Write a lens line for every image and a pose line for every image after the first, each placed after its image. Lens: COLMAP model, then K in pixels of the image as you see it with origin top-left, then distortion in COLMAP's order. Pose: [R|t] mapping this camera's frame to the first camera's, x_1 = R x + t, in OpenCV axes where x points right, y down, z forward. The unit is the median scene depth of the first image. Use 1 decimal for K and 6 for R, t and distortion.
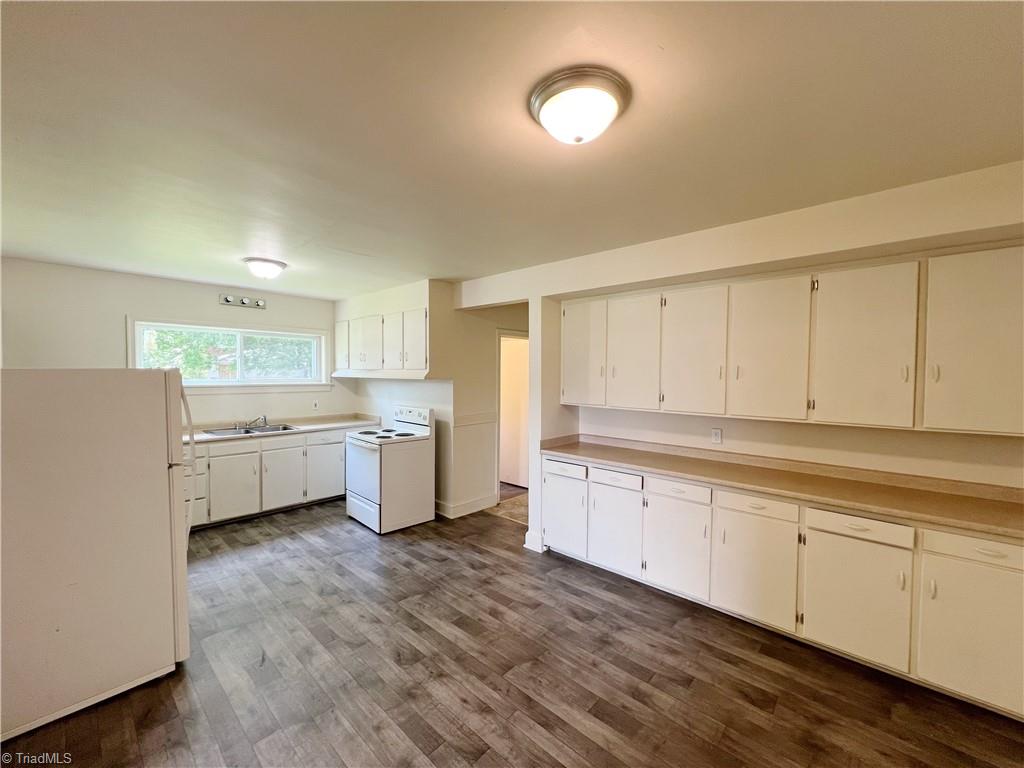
lens RADIAL K [[409.2, 0, 510.8], [0, 409.2, 385.3], [0, 0, 1]] dist [0.000409, 0.000609]
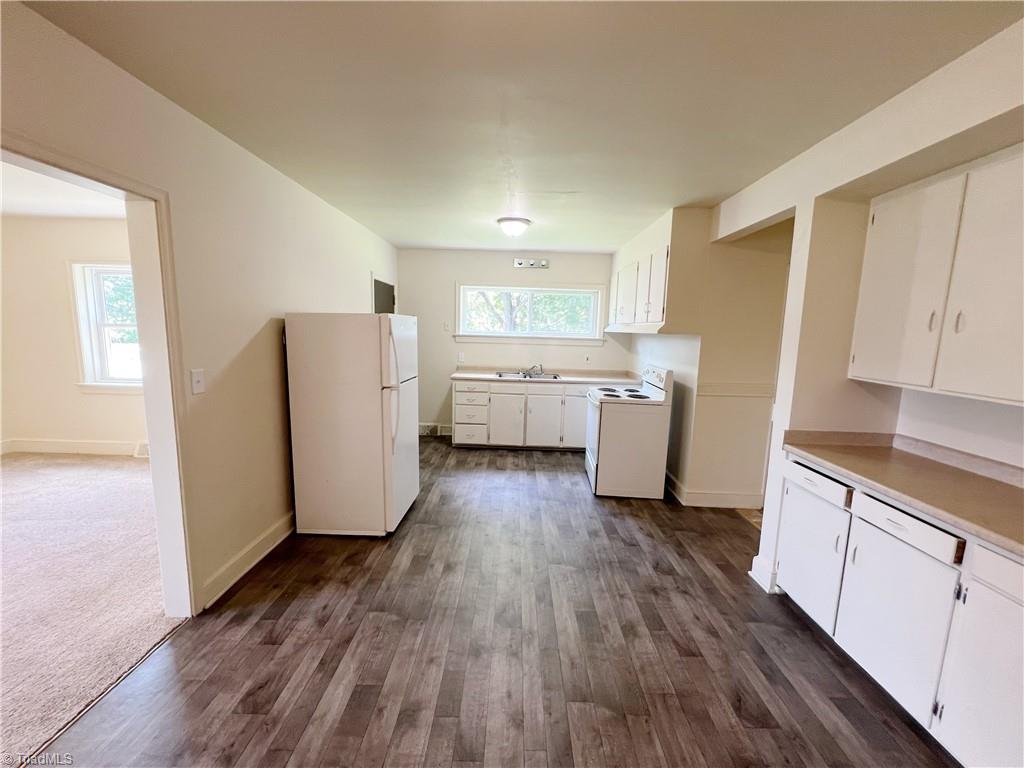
lens RADIAL K [[409.2, 0, 512.4], [0, 409.2, 384.4], [0, 0, 1]] dist [0.000409, 0.000609]
pose [[0.669963, 0.110784, -0.734082, 0.266653], [-0.044679, 0.993028, 0.109087, 0.013183], [0.741049, -0.040286, 0.670242, 0.264462]]
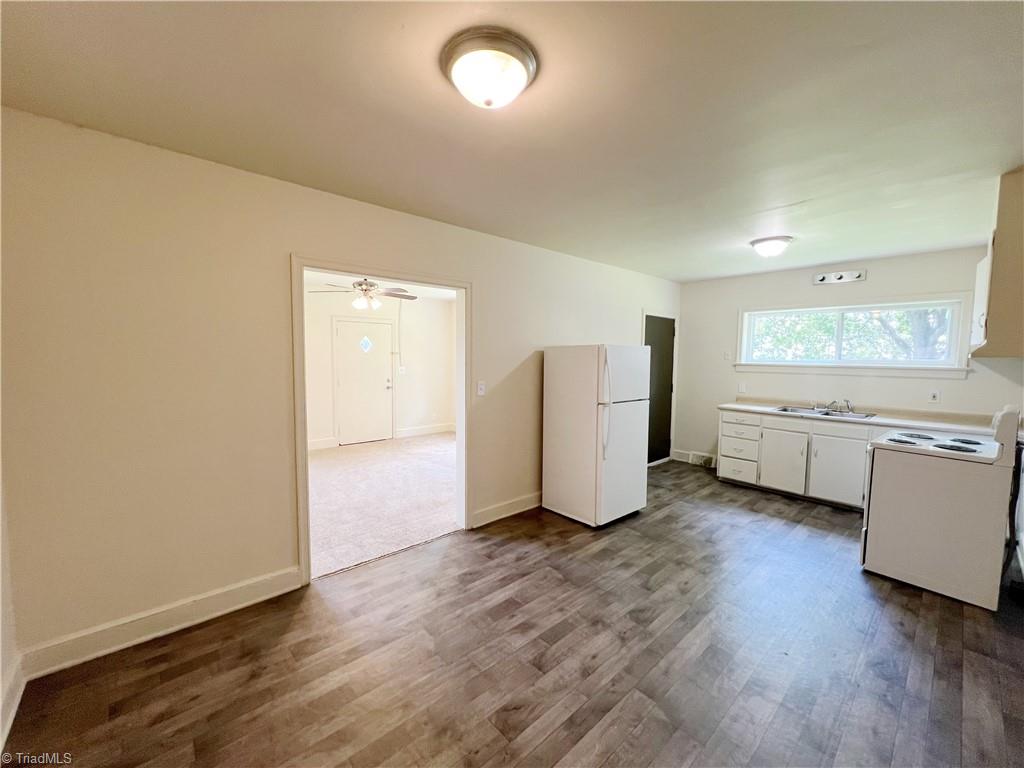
lens RADIAL K [[409.2, 0, 516.5], [0, 409.2, 386.0], [0, 0, 1]] dist [0.000409, 0.000609]
pose [[-0.082107, 0.065670, -0.994458, 0.520046], [-0.040534, 0.996781, 0.069170, 0.014841], [0.995799, 0.045988, -0.079180, 0.501470]]
